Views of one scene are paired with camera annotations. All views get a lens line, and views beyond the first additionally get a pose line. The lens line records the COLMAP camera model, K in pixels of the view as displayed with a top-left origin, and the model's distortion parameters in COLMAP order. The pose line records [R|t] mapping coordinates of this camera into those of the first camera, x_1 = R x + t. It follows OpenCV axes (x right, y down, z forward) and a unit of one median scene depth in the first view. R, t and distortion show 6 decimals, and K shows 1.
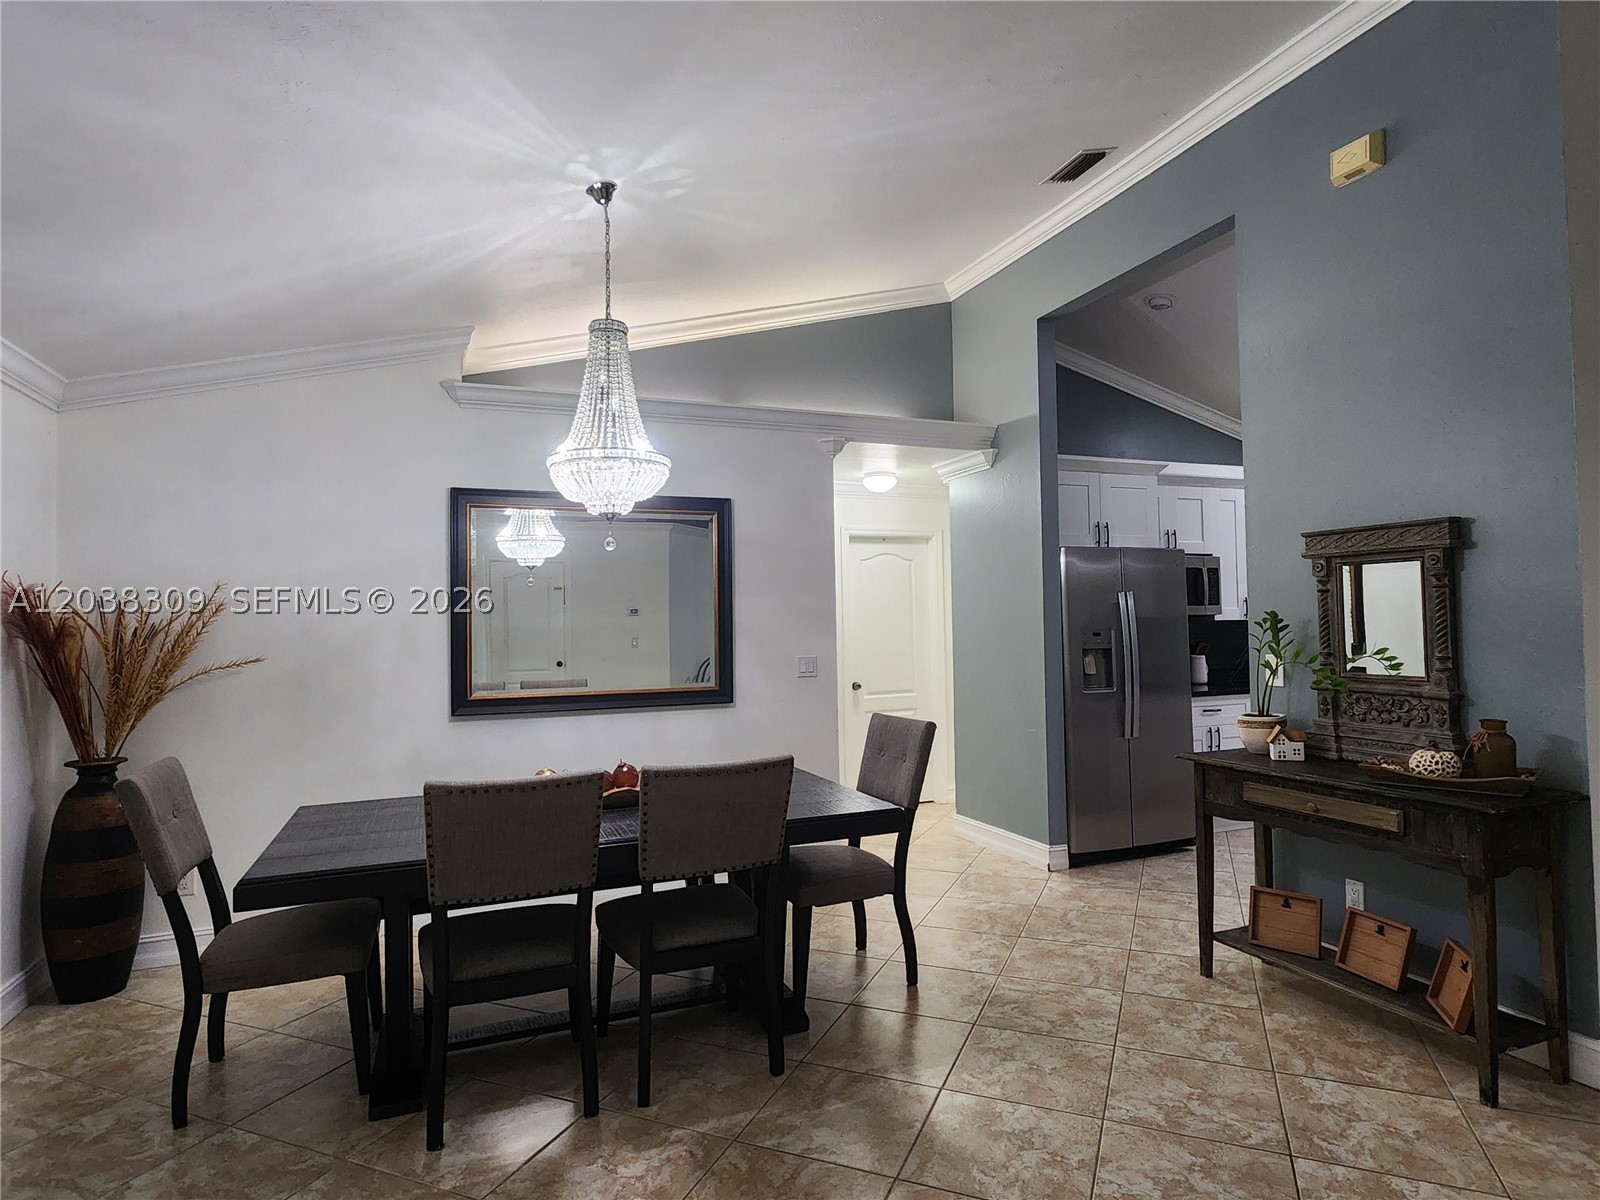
lens RADIAL K [[890.8, 0, 798.8], [0, 890.8, 602.5], [0, 0, 1]] dist [0.001207, -0.000658]
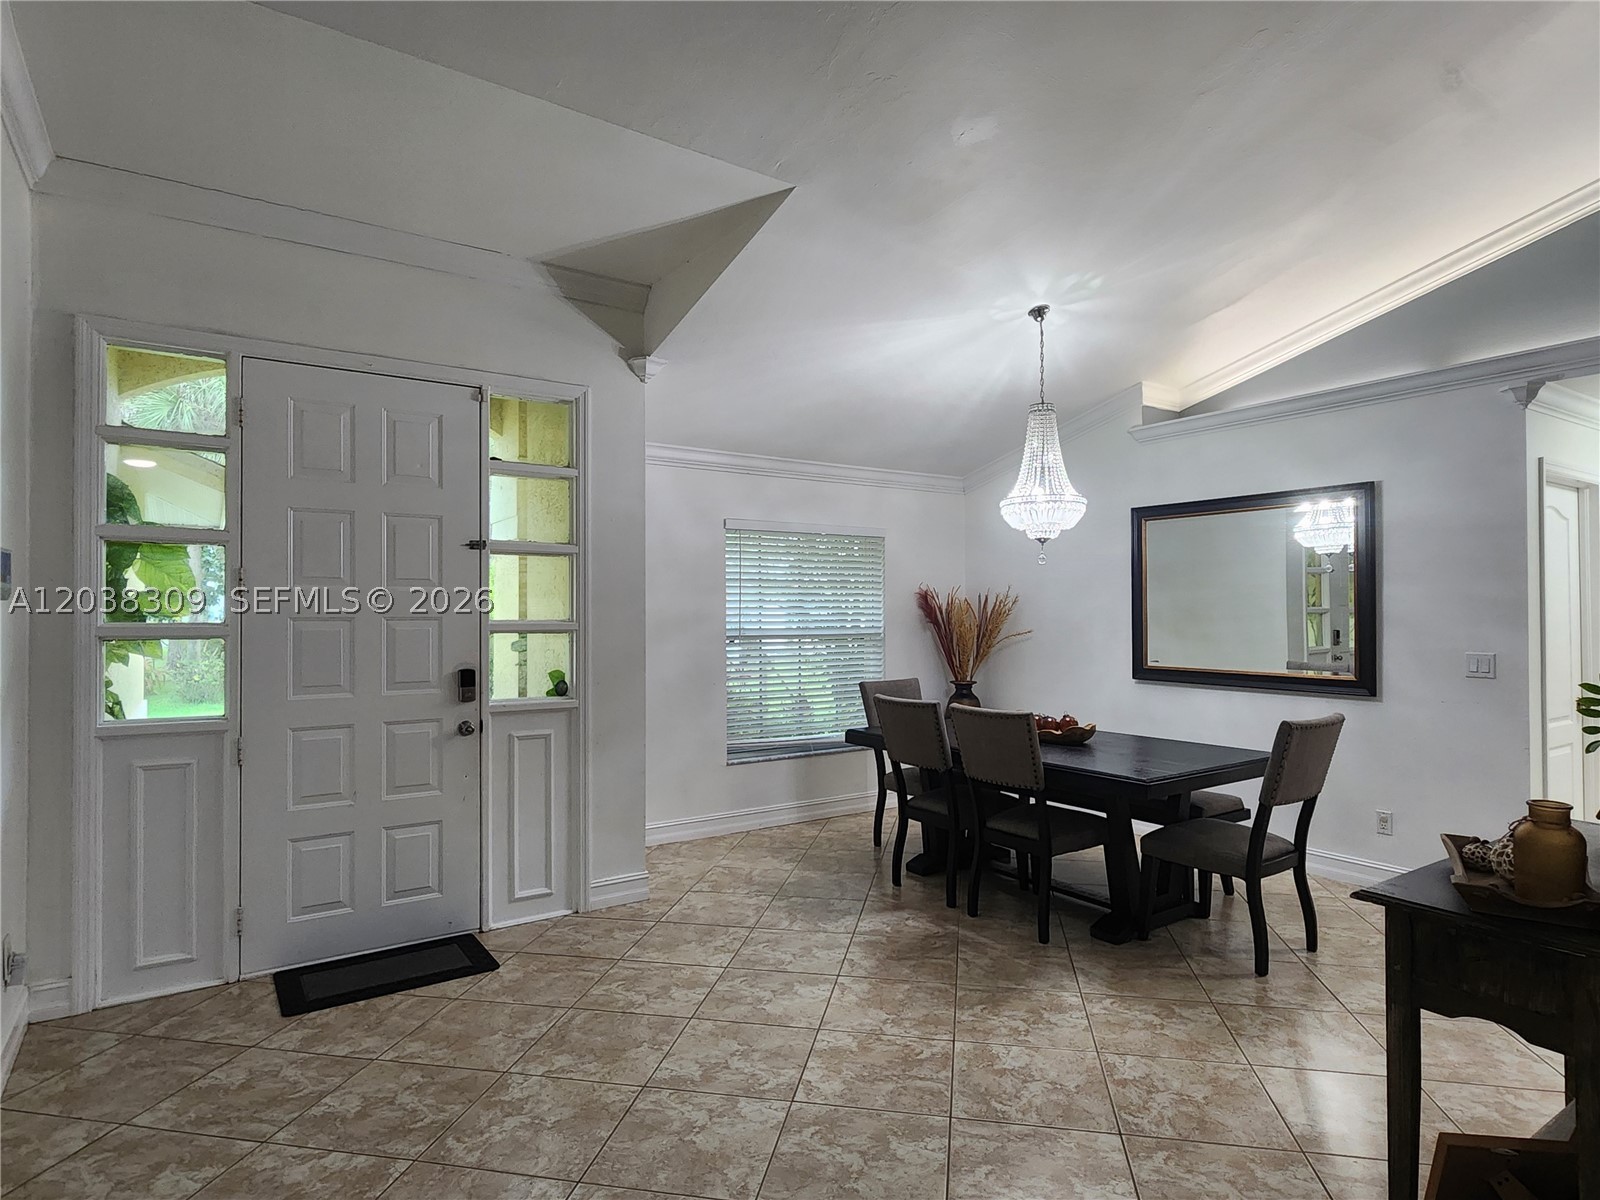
lens RADIAL K [[890.8, 0, 798.9], [0, 890.8, 603.0], [0, 0, 1]] dist [0.001207, -0.000658]
pose [[0.212721, 0.009456, -0.977067, 0.996713], [0.025802, 0.999550, 0.015291, -0.024825], [0.976772, -0.028463, 0.212382, 0.277885]]
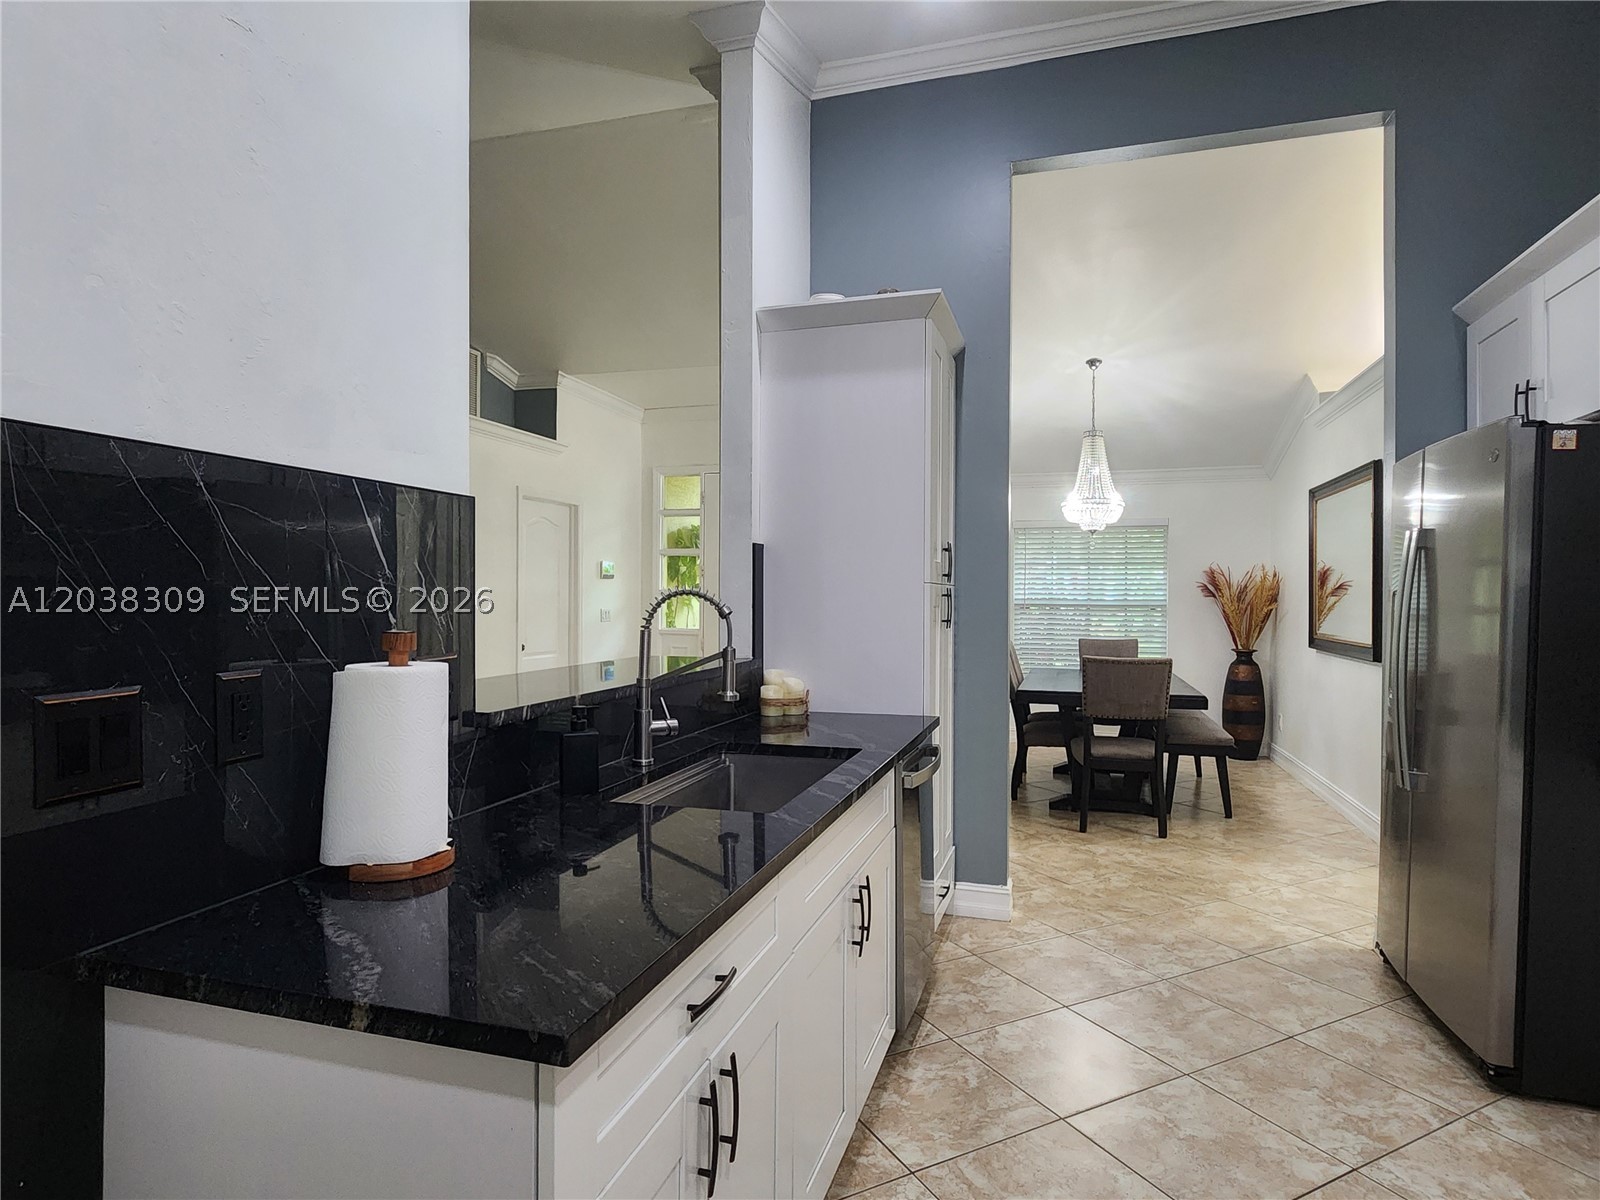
lens RADIAL K [[890.8, 0, 799.3], [0, 890.8, 602.5], [0, 0, 1]] dist [0.001207, -0.000658]
pose [[-0.629766, 0.020929, -0.776503, 1.542117], [0.027892, 0.999602, 0.004321, 0.030028], [0.776284, -0.018937, -0.630099, 1.555883]]
